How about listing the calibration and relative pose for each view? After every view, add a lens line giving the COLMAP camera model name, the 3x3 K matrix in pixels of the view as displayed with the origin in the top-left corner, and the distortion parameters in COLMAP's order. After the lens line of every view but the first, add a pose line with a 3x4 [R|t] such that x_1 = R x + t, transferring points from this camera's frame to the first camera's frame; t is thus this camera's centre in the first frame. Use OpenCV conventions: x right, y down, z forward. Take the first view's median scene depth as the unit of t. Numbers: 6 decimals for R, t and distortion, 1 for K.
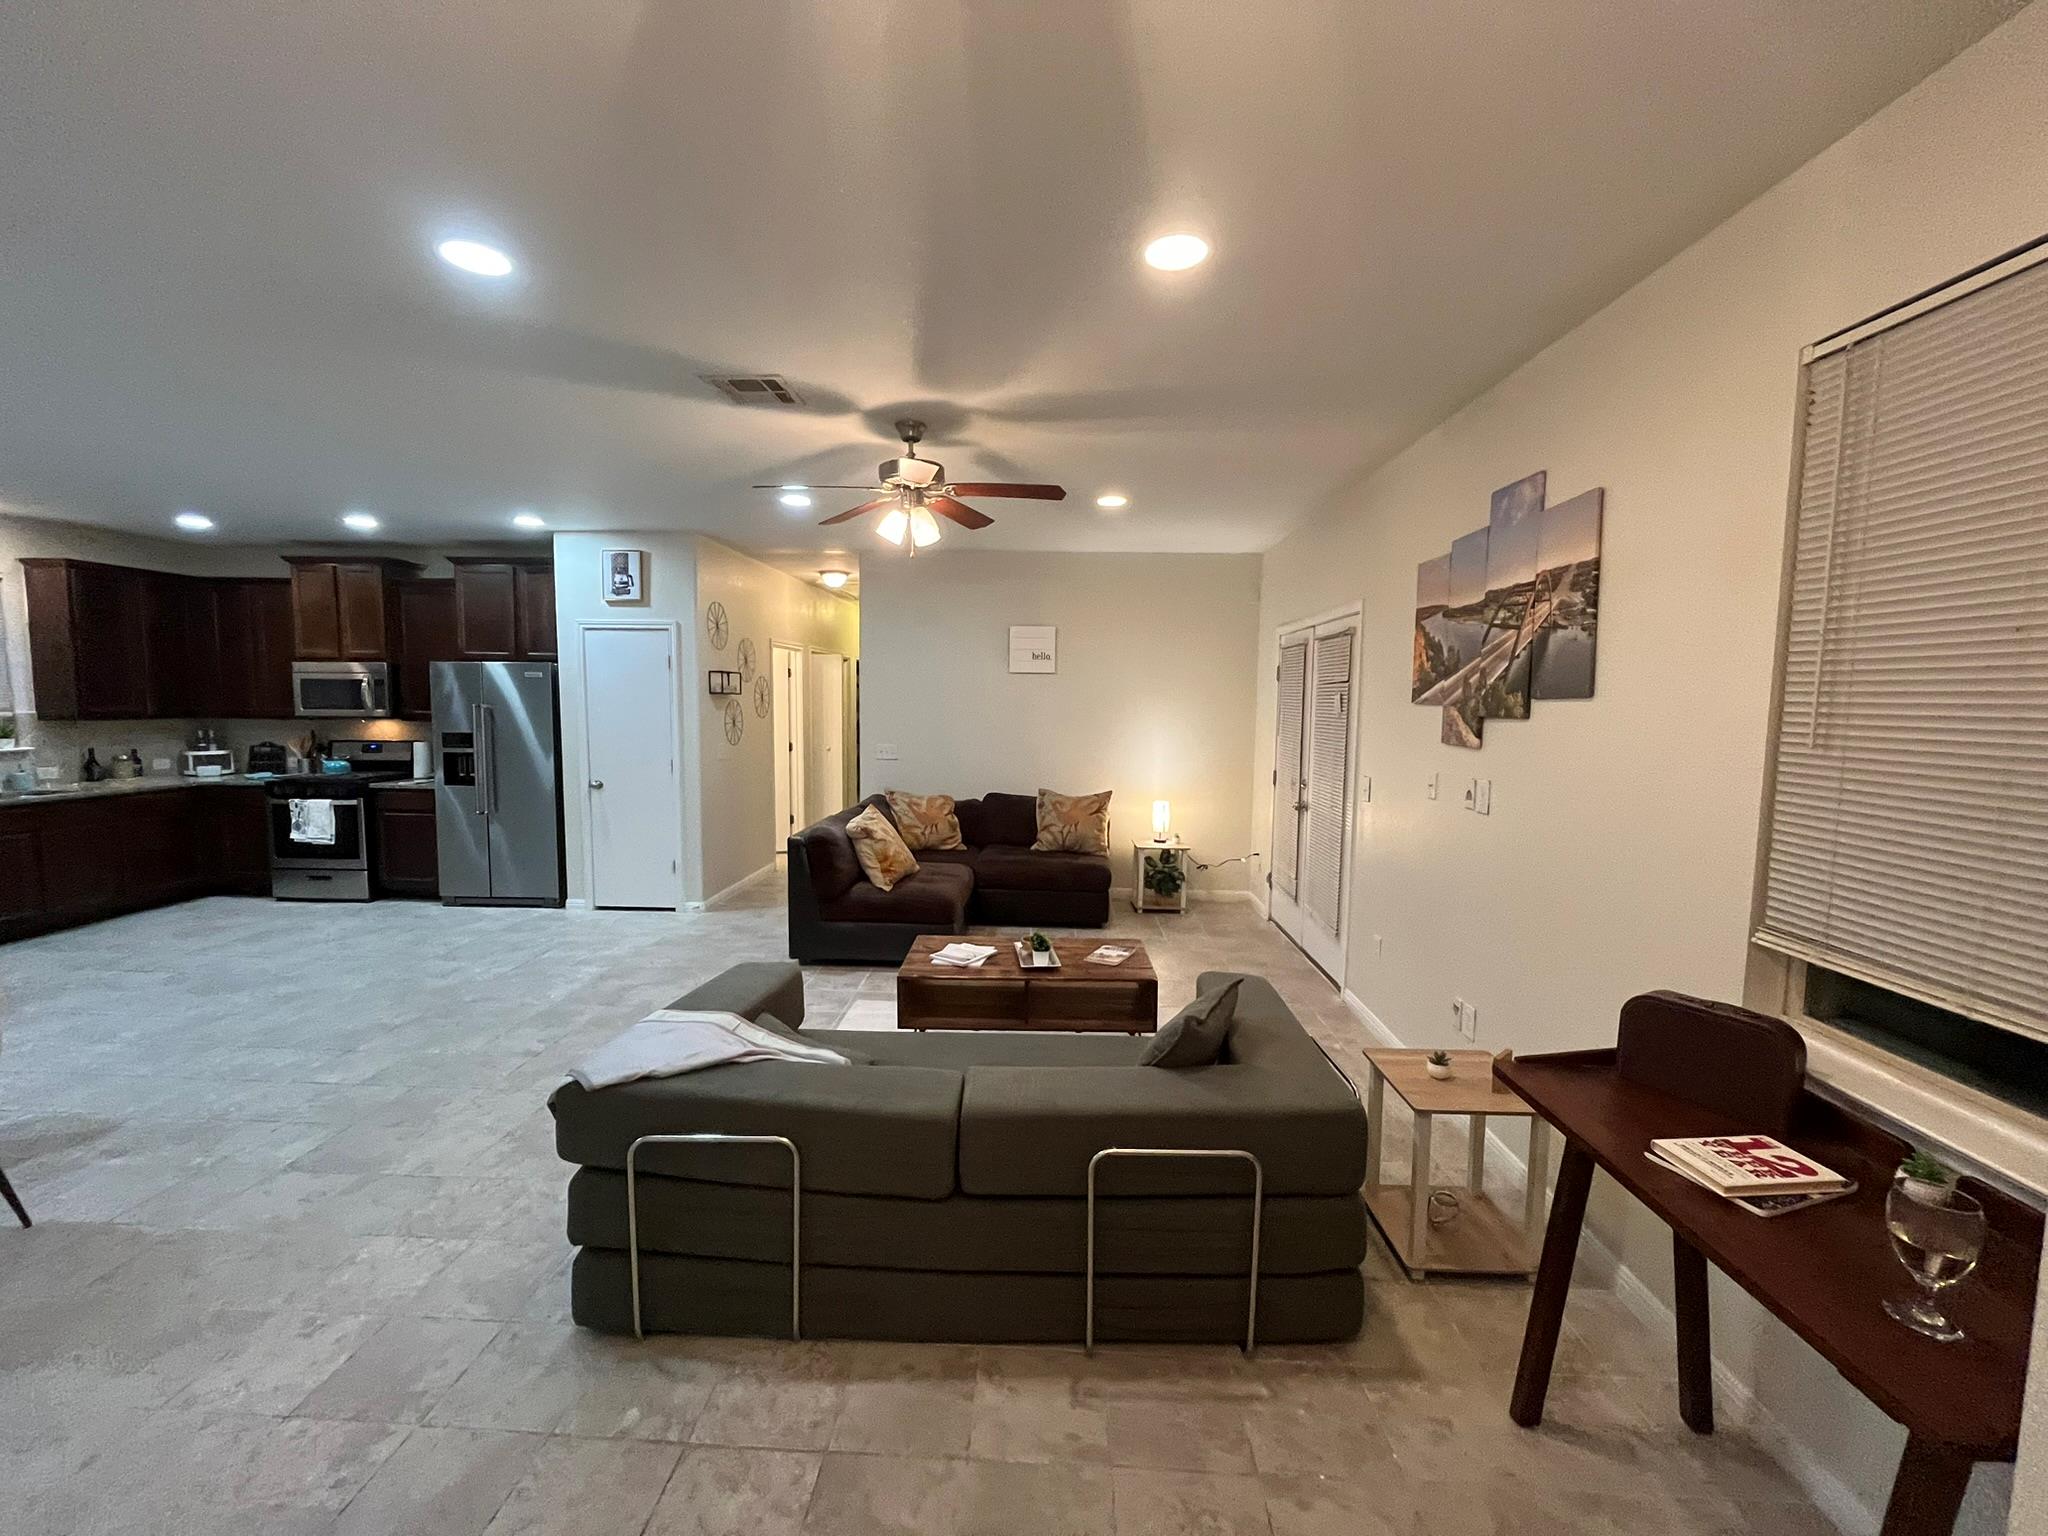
lens RADIAL K [[829.8, 0, 1020.8], [0, 829.8, 766.1], [0, 0, 1]] dist [-0.002823, -0.000569]
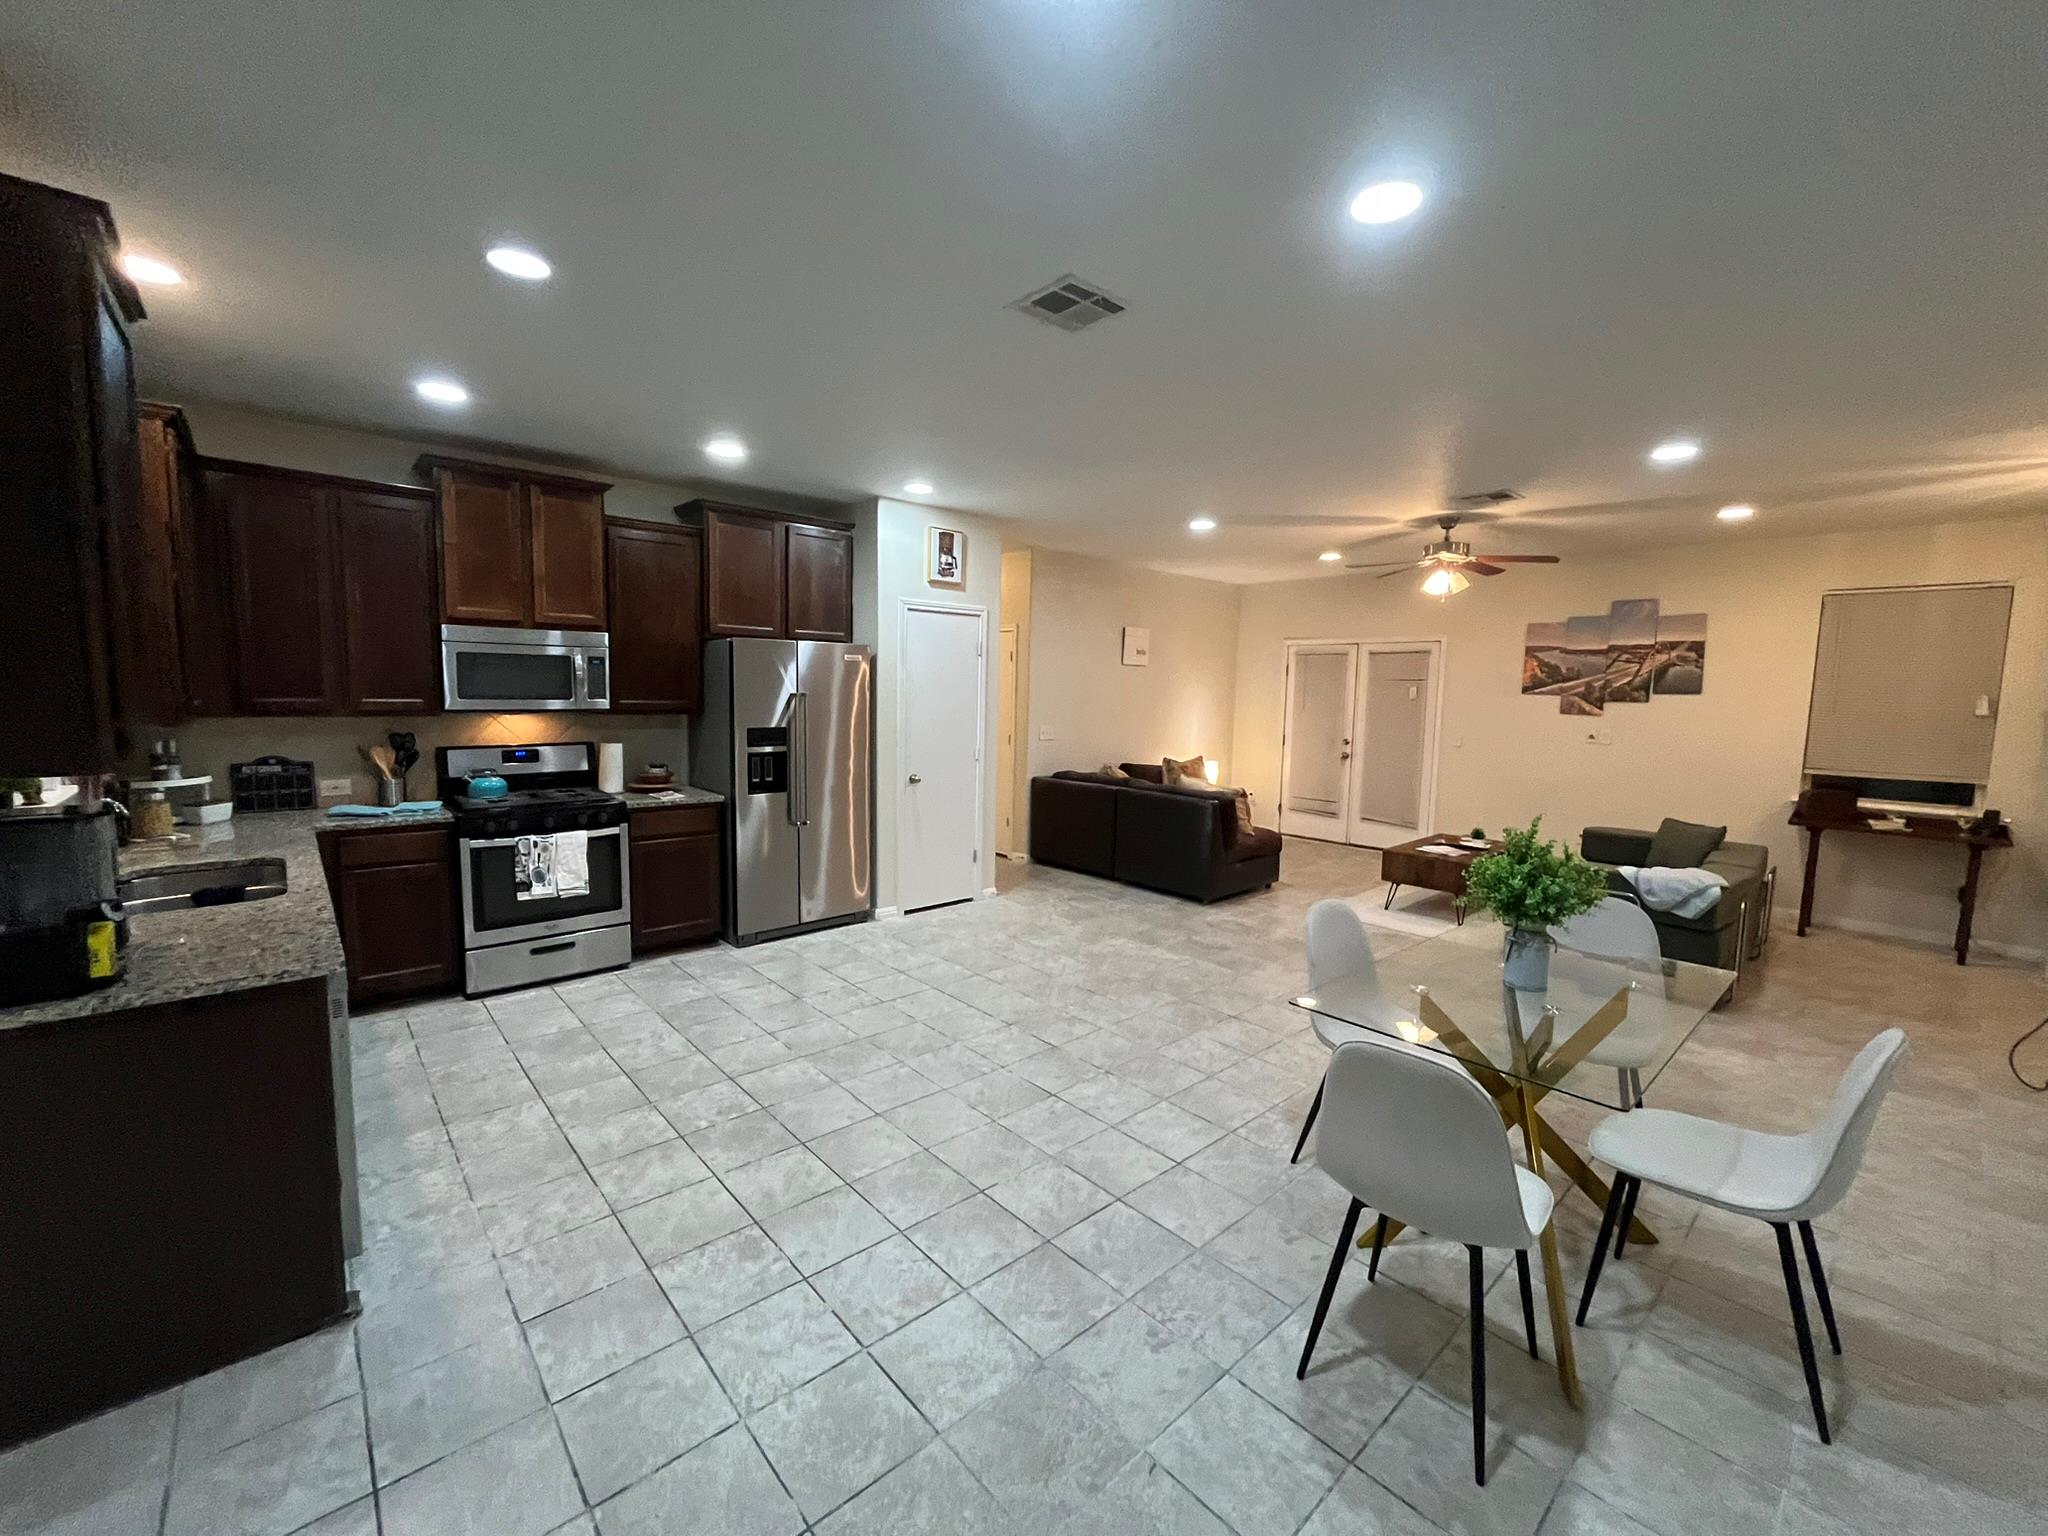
lens RADIAL K [[829.8, 0, 1019.9], [0, 829.8, 766.8], [0, 0, 1]] dist [-0.002823, -0.000569]
pose [[0.714607, -0.065104, 0.696490, -1.117508], [0.044603, 0.997874, 0.047512, -0.031044], [-0.698102, -0.002887, 0.715992, 0.265776]]
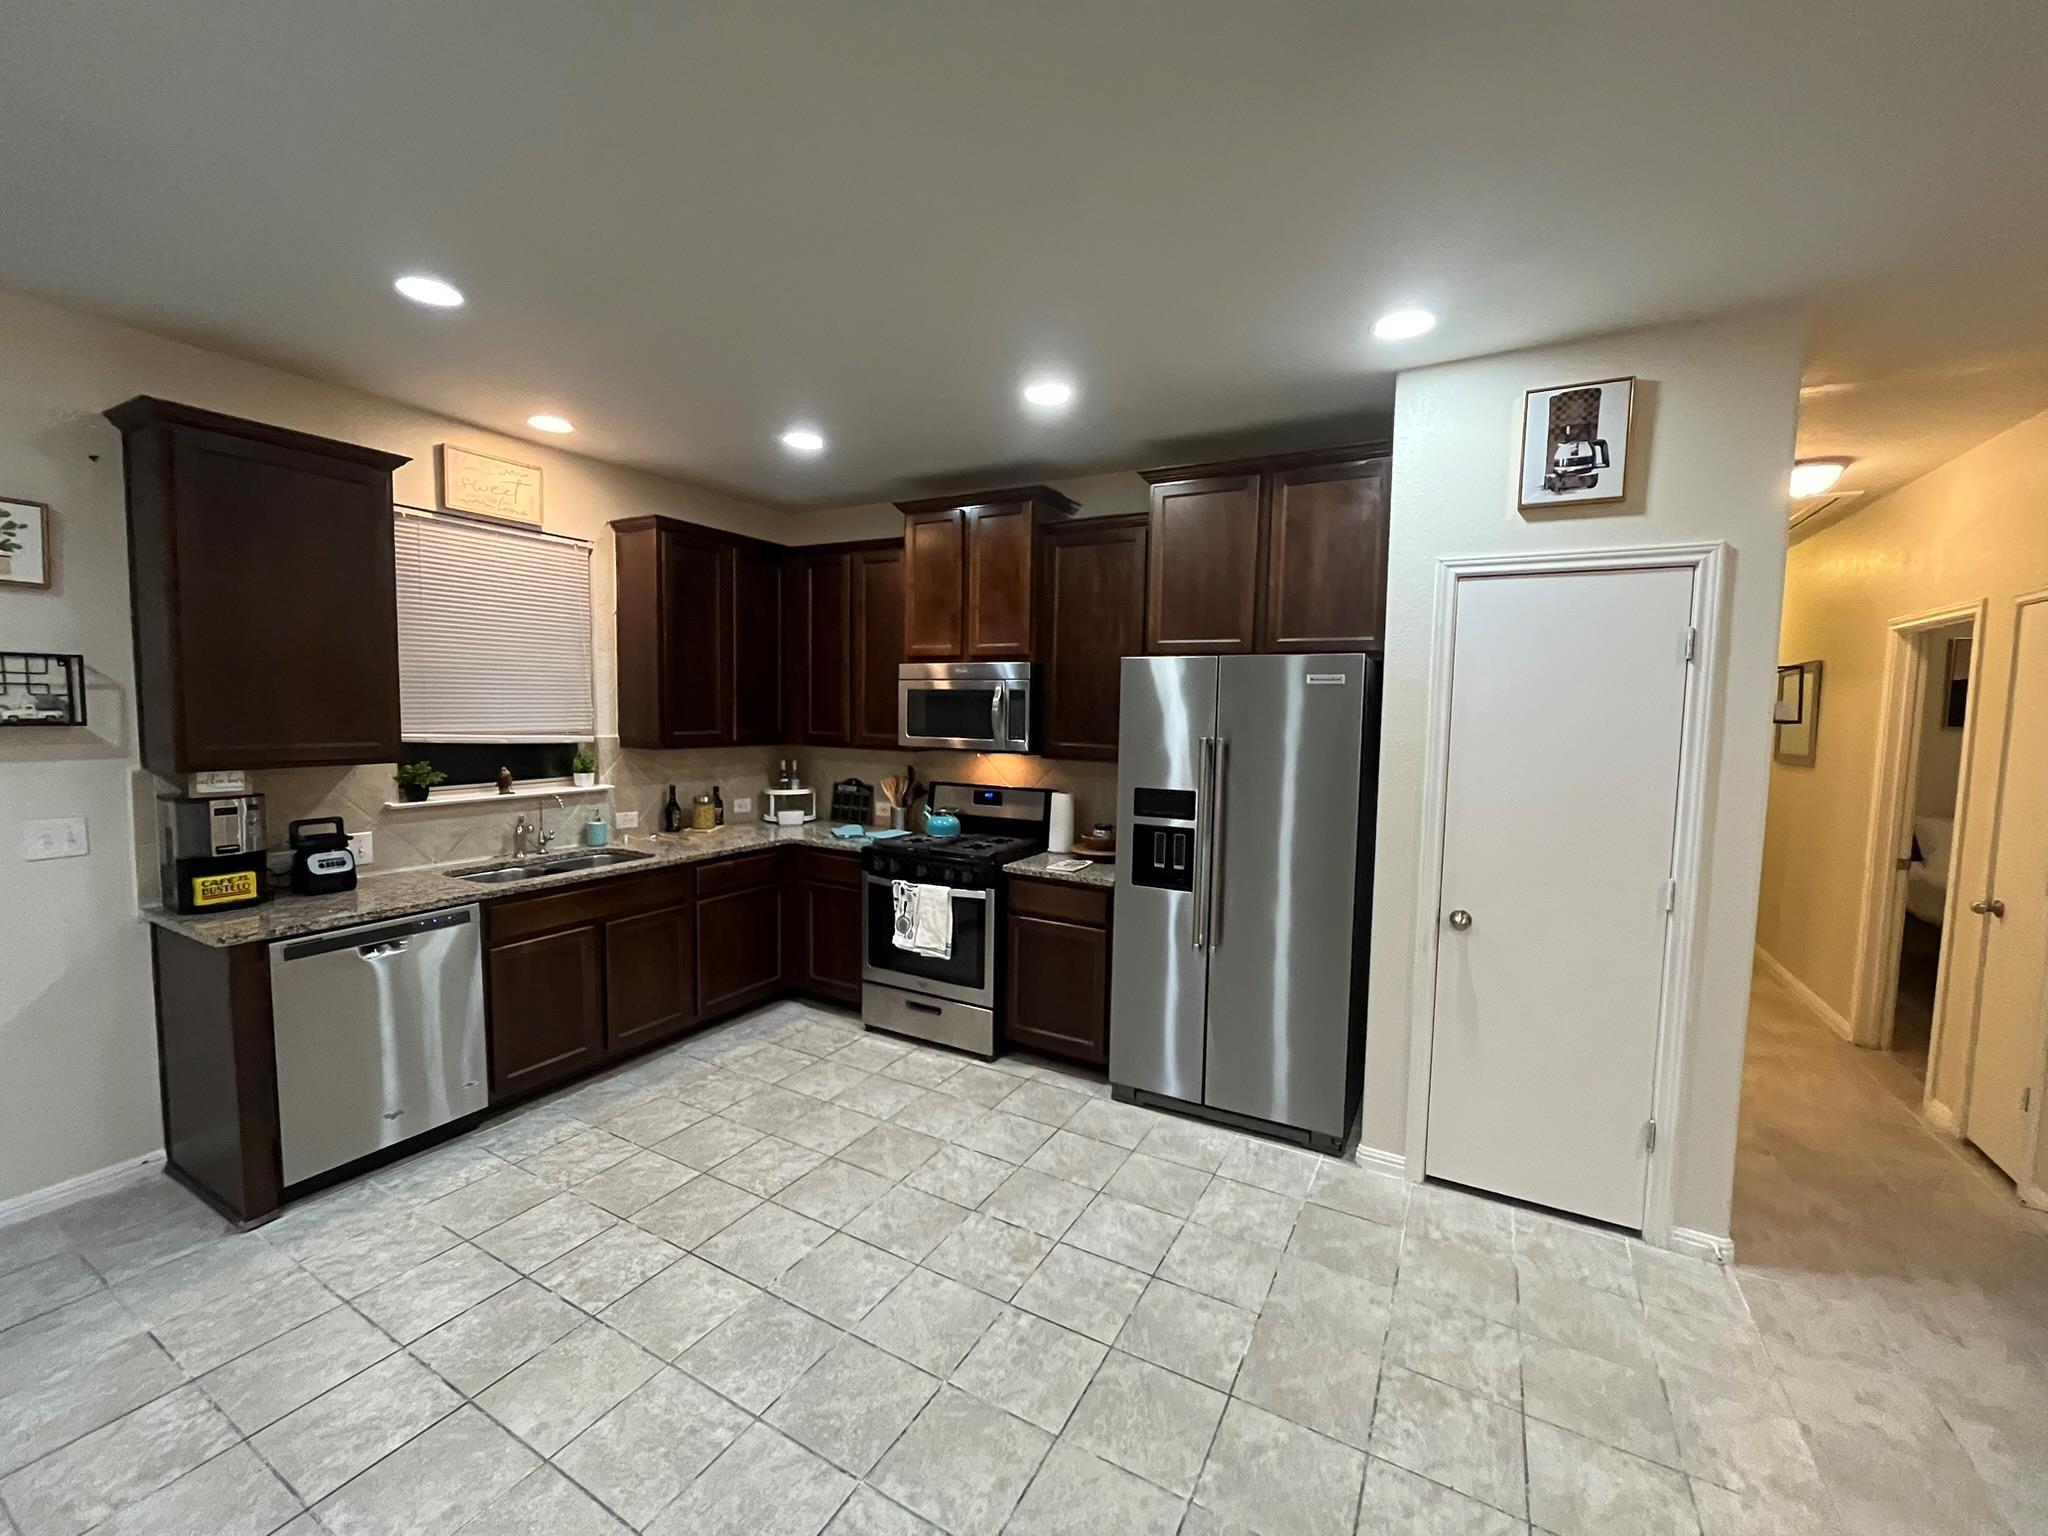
lens RADIAL K [[829.8, 0, 1021.4], [0, 829.8, 764.9], [0, 0, 1]] dist [-0.002823, -0.000569]
pose [[0.892631, 0.037499, -0.449227, -0.547314], [-0.045732, 0.998926, -0.007487, -0.050101], [0.448463, 0.027227, 0.893387, 0.505929]]
